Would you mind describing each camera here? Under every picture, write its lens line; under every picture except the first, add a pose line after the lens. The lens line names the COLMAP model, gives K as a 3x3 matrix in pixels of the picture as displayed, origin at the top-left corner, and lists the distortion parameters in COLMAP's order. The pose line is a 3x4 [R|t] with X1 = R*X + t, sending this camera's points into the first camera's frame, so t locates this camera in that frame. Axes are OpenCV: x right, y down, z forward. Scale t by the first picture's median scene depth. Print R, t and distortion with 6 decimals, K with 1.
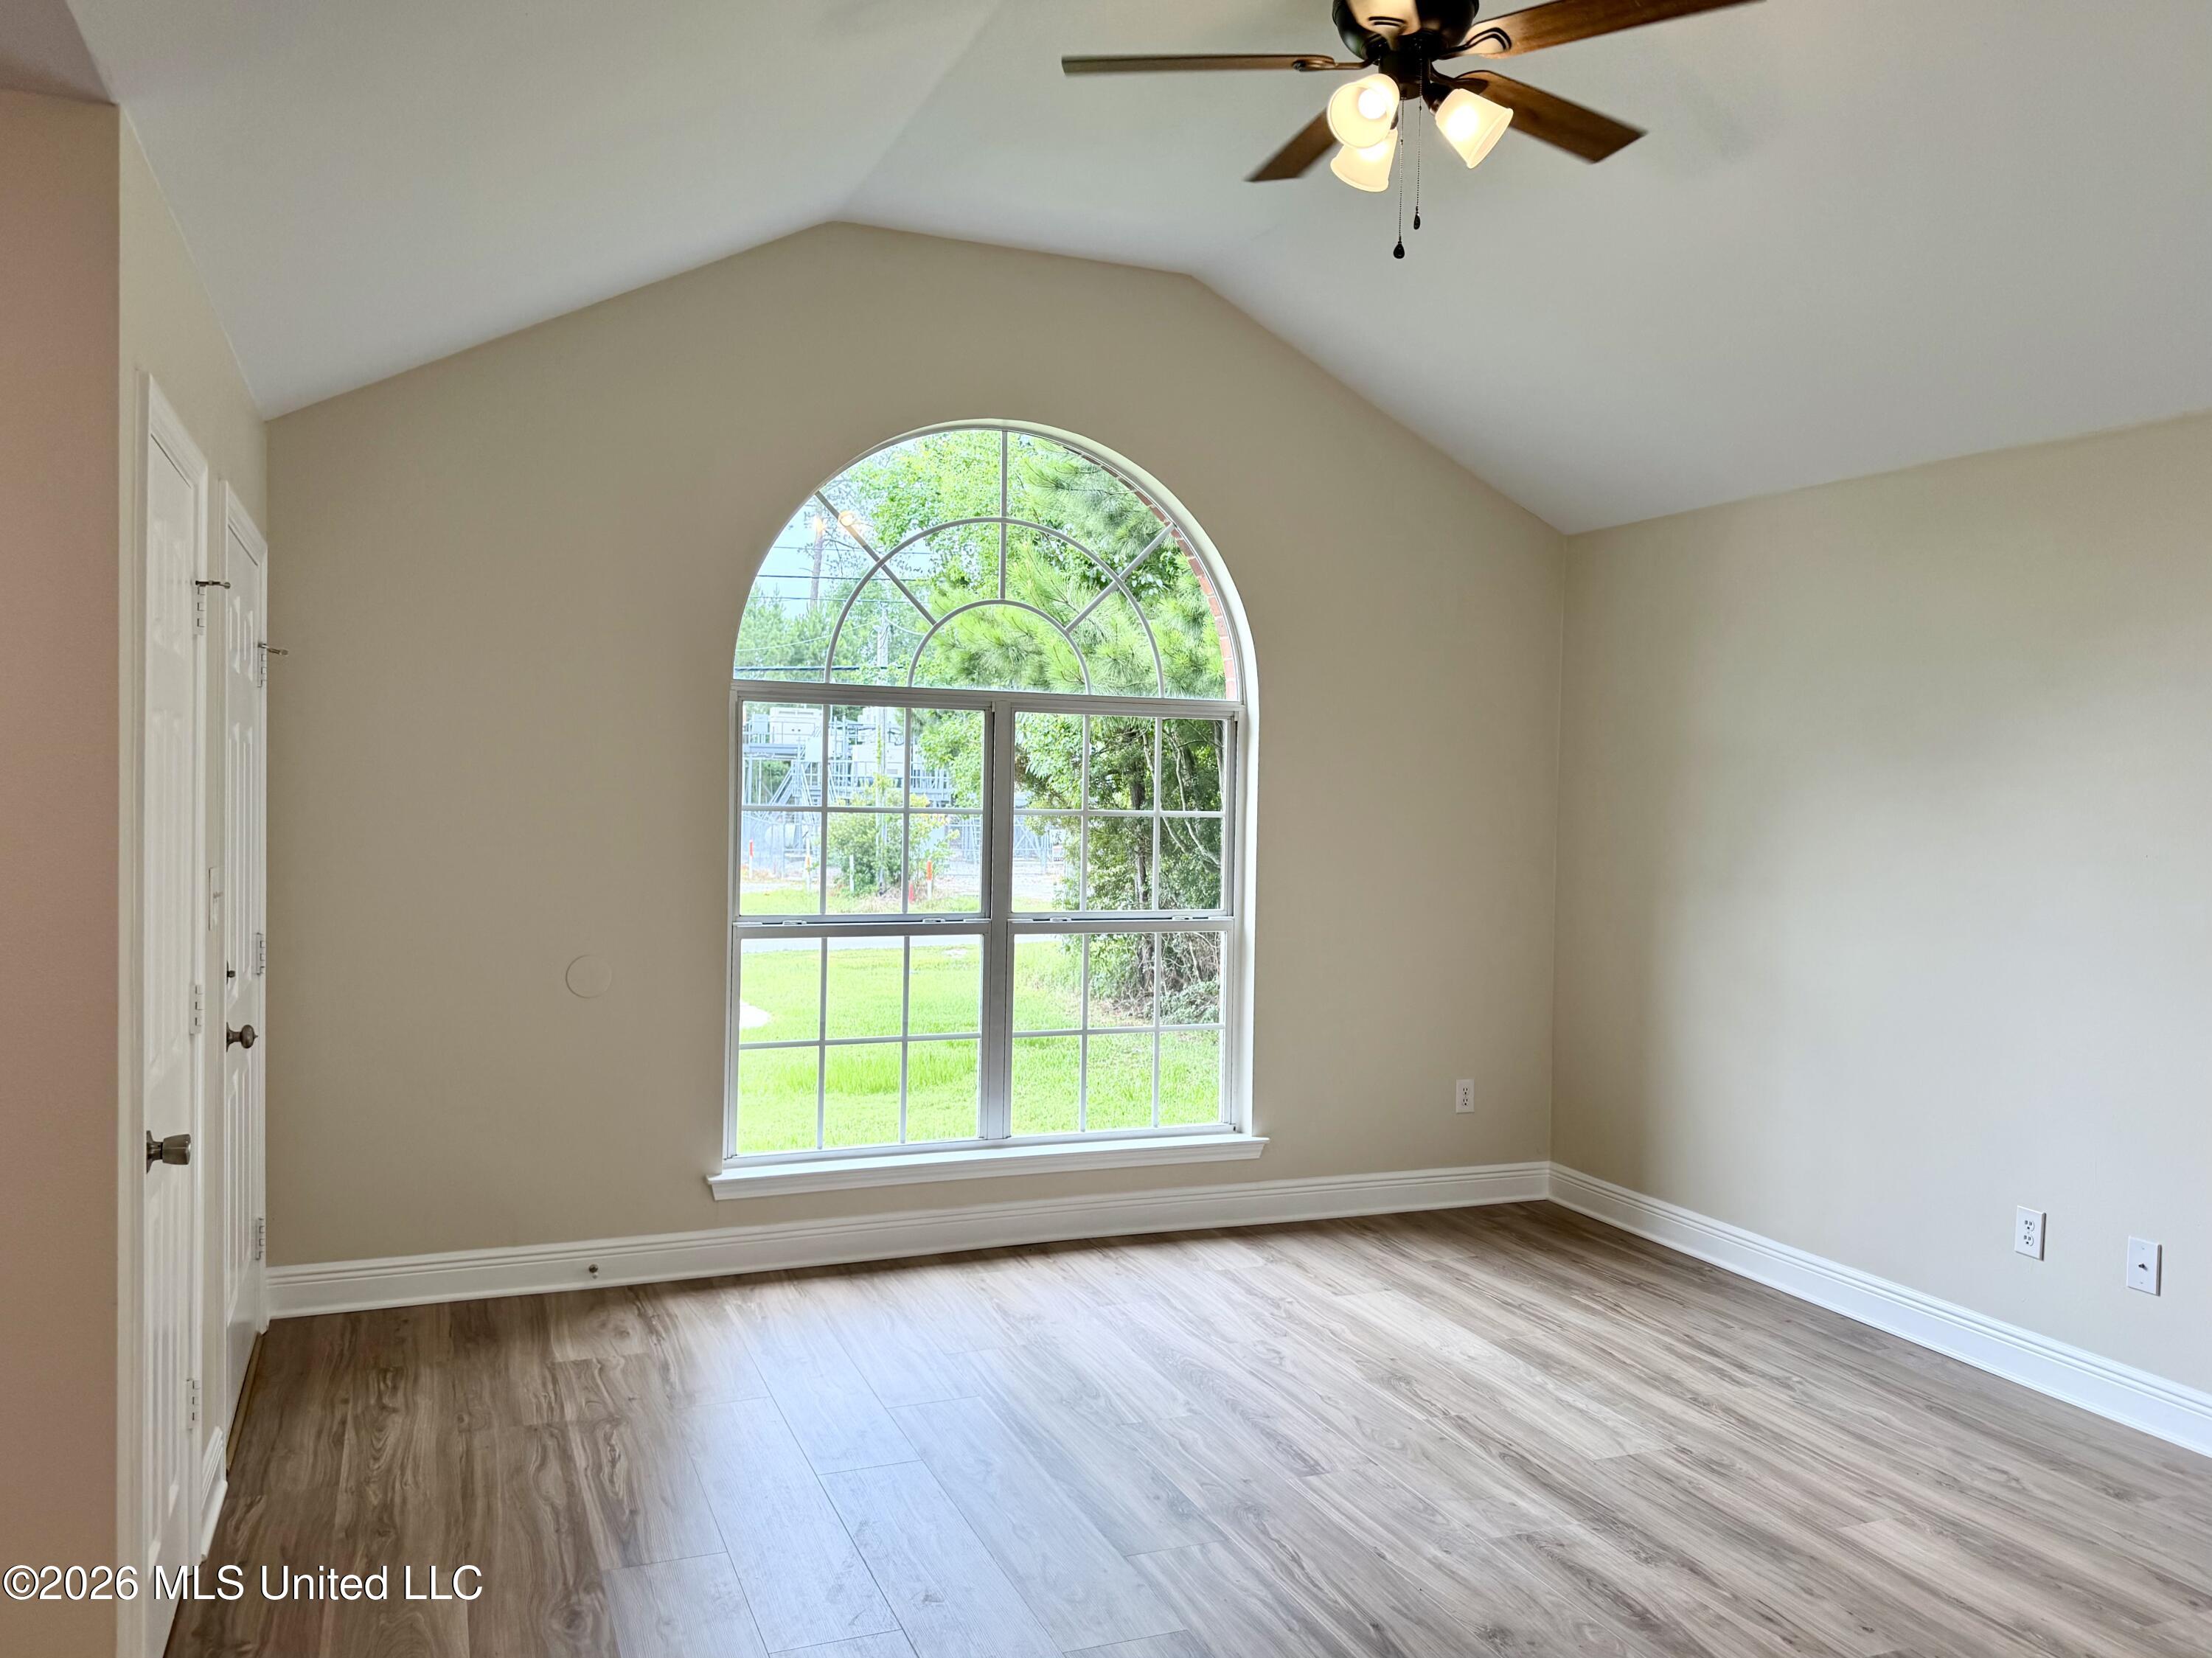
lens RADIAL K [[1704.6, 0, 1122.2], [0, 1704.6, 782.9], [0, 0, 1]] dist [0.032192, -0.031003]
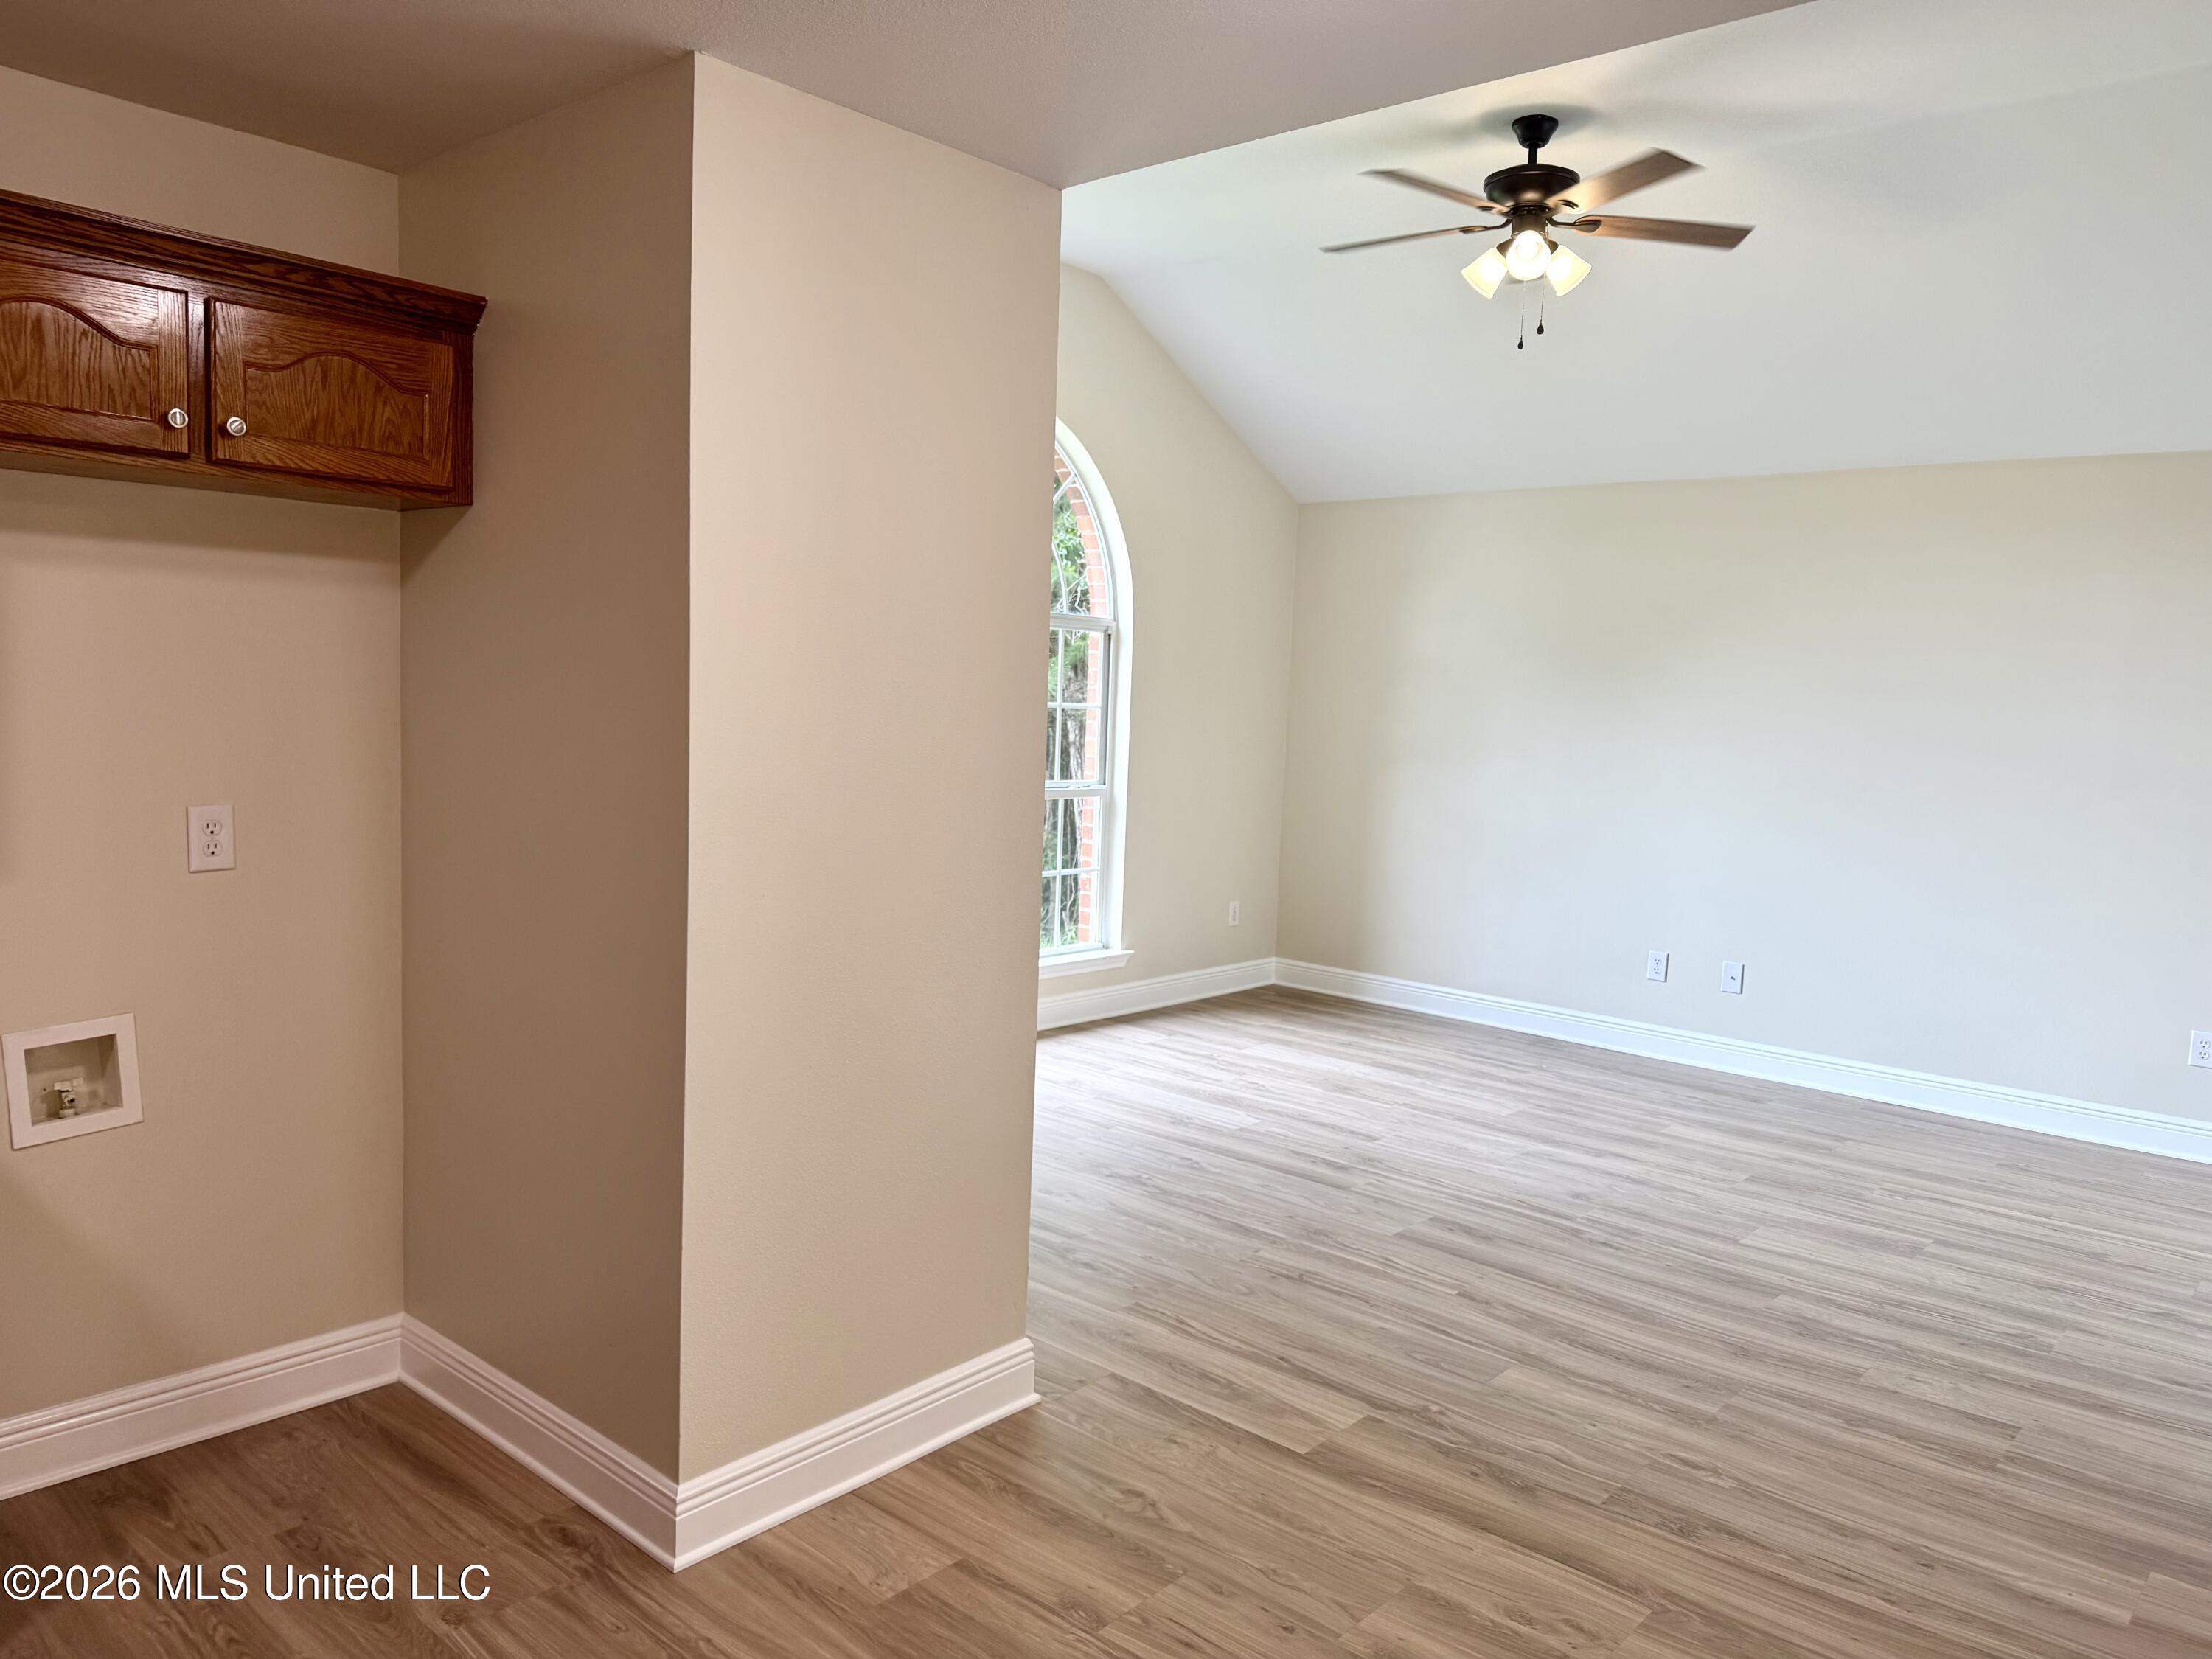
lens RADIAL K [[1546.0, 0, 1108.2], [0, 1546.0, 826.5], [0, 0, 1]] dist [0.037315, -0.047237]
pose [[0.896735, -0.021074, 0.442065, -0.625678], [-0.021929, 0.995523, 0.091941, -0.000075], [-0.442023, -0.092141, 0.892259, -0.096451]]
